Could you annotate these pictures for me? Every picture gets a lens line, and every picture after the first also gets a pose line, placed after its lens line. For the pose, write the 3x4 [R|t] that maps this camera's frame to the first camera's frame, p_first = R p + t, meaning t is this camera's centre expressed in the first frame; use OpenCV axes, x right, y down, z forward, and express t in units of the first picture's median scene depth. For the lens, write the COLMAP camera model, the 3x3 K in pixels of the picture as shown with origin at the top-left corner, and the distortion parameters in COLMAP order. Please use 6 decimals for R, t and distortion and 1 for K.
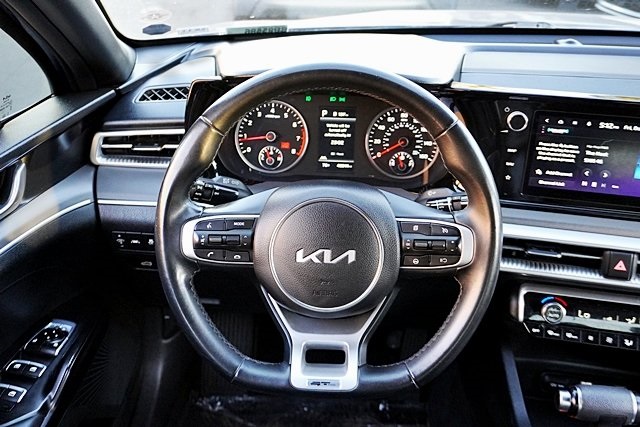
lens RADIAL K [[659.4, 0, 317.2], [0, 659.4, 225.7], [0, 0, 1]] dist [0.009797, 0.000000]
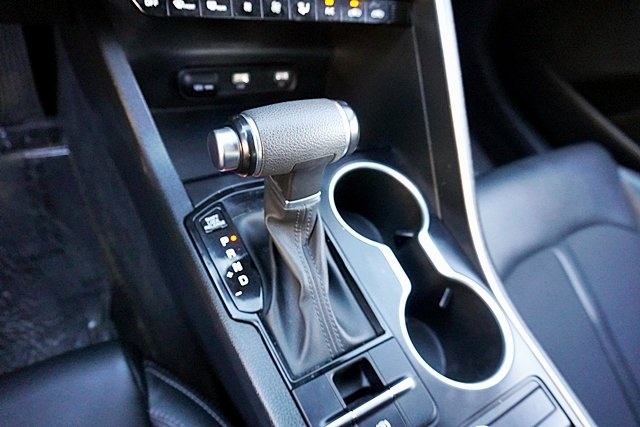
lens RADIAL K [[427.1, 0, 320.8], [0, 427.1, 214.5], [0, 0, 1]] dist [-0.041756, 0.028830]
pose [[0.814635, -0.334008, 0.474139, 0.209279], [0.001482, 0.818714, 0.574199, 0.097160], [-0.579972, -0.467060, 0.667449, 0.574676]]
